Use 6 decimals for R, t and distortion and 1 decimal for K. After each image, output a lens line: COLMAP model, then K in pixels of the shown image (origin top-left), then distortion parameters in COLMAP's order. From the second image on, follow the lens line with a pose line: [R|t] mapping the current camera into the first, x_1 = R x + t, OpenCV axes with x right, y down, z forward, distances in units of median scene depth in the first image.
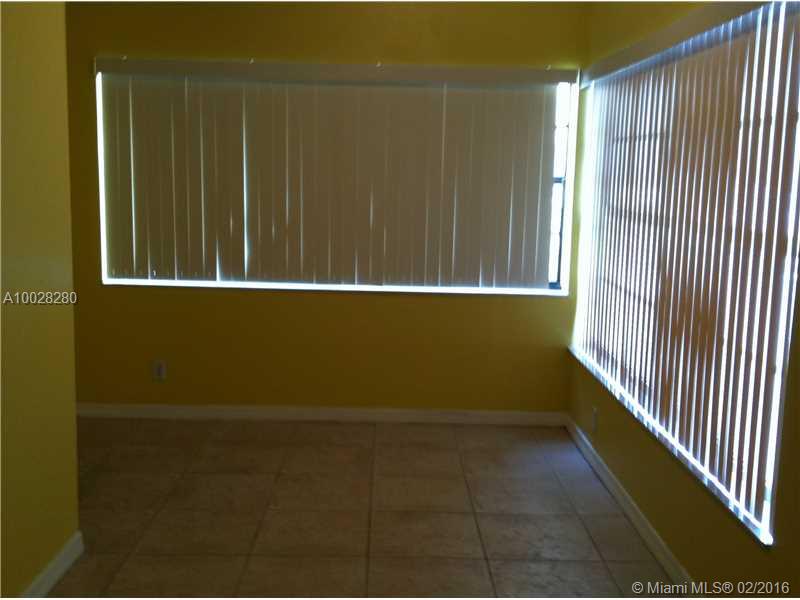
lens RADIAL K [[955.9, 0, 378.9], [0, 955.9, 303.0], [0, 0, 1]] dist [-0.004807, -0.003572]
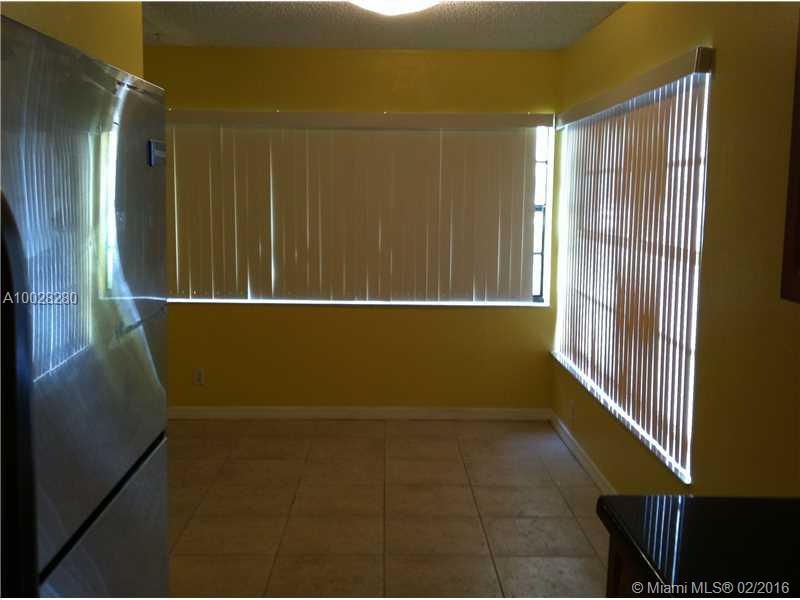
lens RADIAL K [[1031.6, 0, 398.5], [0, 1031.6, 337.4], [0, 0, 1]] dist [0.009260, -0.003679]
pose [[0.999629, -0.015327, 0.022526, -0.017294], [0.015266, 0.999879, 0.002903, 0.026157], [-0.022567, -0.002558, 0.999742, -0.291537]]
